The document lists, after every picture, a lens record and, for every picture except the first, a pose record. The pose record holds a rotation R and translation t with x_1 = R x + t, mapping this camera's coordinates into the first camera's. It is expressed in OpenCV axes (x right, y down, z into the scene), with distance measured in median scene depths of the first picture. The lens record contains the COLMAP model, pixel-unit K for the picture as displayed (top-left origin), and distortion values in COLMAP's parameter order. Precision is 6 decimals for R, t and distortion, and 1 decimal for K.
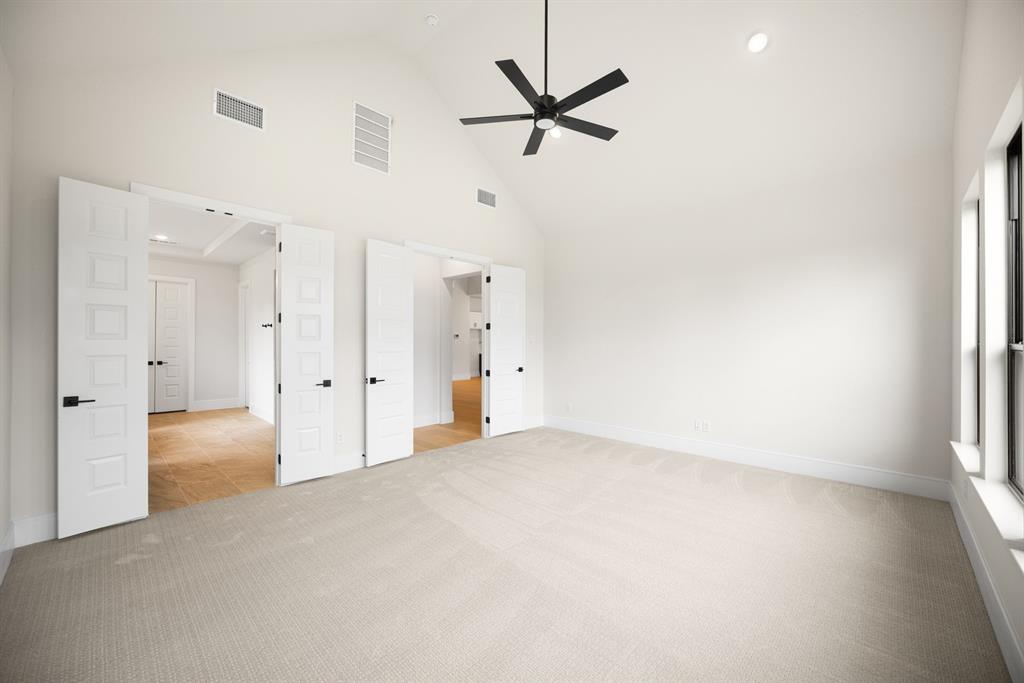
lens RADIAL K [[399.9, 0, 508.7], [0, 399.9, 347.3], [0, 0, 1]] dist [0.003145, 0.000105]
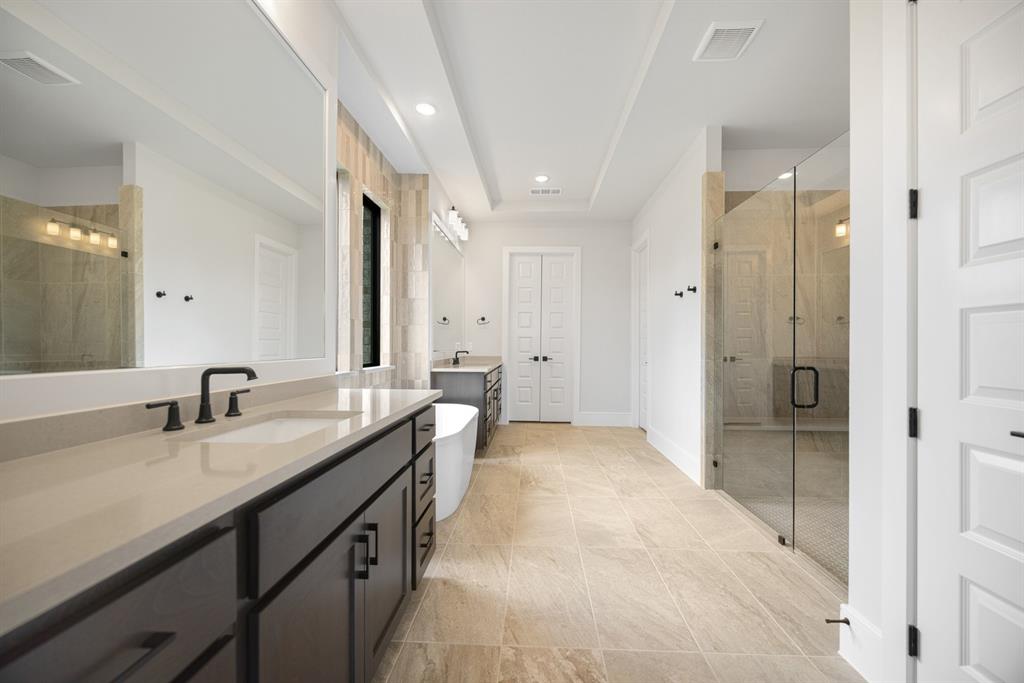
lens RADIAL K [[399.9, 0, 516.1], [0, 399.9, 346.1], [0, 0, 1]] dist [0.003145, 0.000105]
pose [[0.666433, -0.000793, -0.745564, -0.324177], [-0.004390, 0.999978, -0.004988, 0.018545], [0.745552, 0.006597, 0.666415, 0.435904]]
